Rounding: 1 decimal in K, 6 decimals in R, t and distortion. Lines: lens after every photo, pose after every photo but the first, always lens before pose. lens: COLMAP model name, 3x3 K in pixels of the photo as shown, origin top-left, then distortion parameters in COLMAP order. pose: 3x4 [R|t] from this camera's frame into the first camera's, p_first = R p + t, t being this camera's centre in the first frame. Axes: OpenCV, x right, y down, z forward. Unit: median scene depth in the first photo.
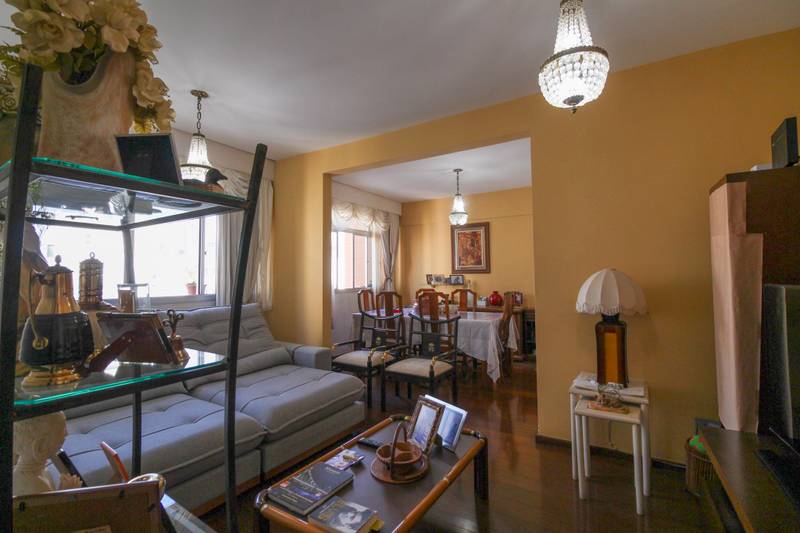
lens RADIAL K [[367.0, 0, 400.1], [0, 367.0, 263.6], [0, 0, 1]] dist [0.002802, -0.006881]
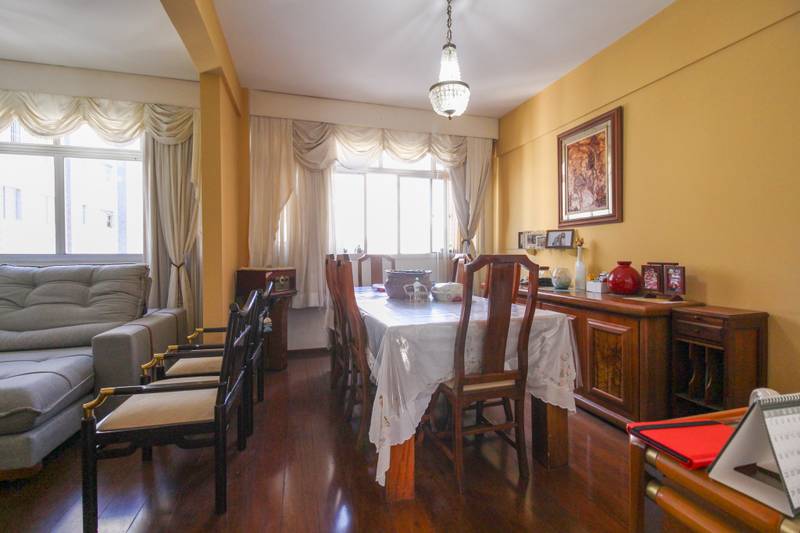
lens RADIAL K [[367.0, 0, 401.7], [0, 367.0, 262.5], [0, 0, 1]] dist [0.002802, -0.006881]
pose [[0.738527, 0.020705, -0.673906, 0.341226], [0.017328, 0.998615, 0.049670, 0.047932], [0.674001, -0.048360, 0.737145, 0.477452]]
